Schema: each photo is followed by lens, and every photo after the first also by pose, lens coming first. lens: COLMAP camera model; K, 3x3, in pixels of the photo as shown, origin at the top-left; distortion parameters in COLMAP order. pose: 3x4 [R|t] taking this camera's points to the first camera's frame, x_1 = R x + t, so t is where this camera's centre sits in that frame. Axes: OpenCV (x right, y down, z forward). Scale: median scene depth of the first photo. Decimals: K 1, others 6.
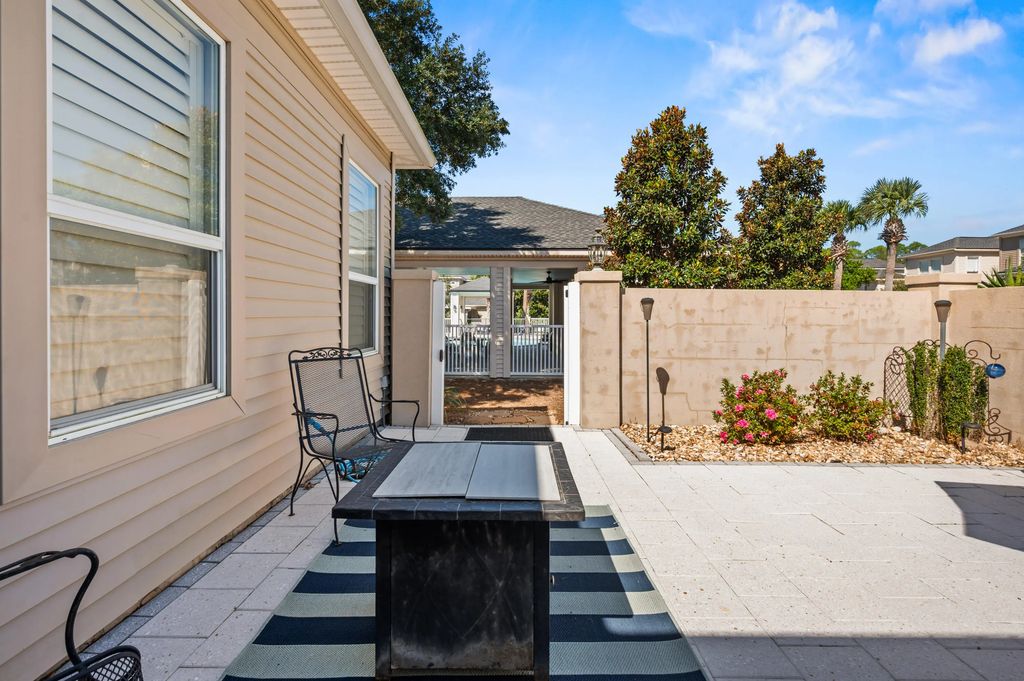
lens RADIAL K [[449.6, 0, 507.6], [0, 449.6, 315.5], [0, 0, 1]] dist [-0.000332, -0.000030]
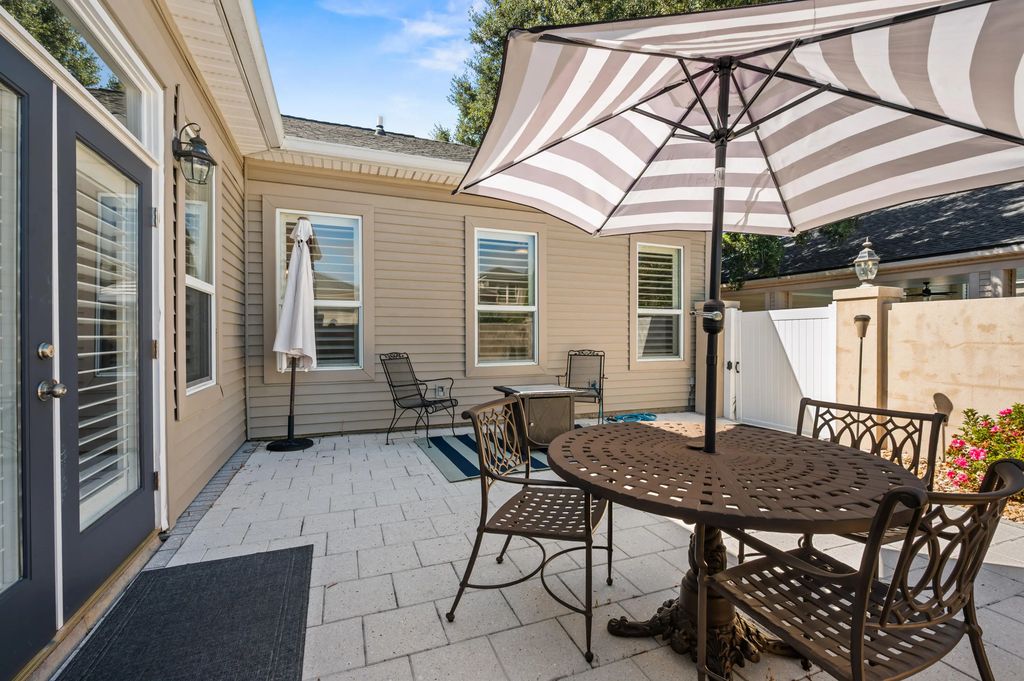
lens RADIAL K [[449.6, 0, 511.3], [0, 449.6, 340.6], [0, 0, 1]] dist [-0.000332, -0.000030]
pose [[0.381852, 0.006051, -0.924204, 0.814536], [0.000330, 0.999978, 0.006683, 0.009073], [0.924223, -0.002857, 0.381842, -0.071750]]
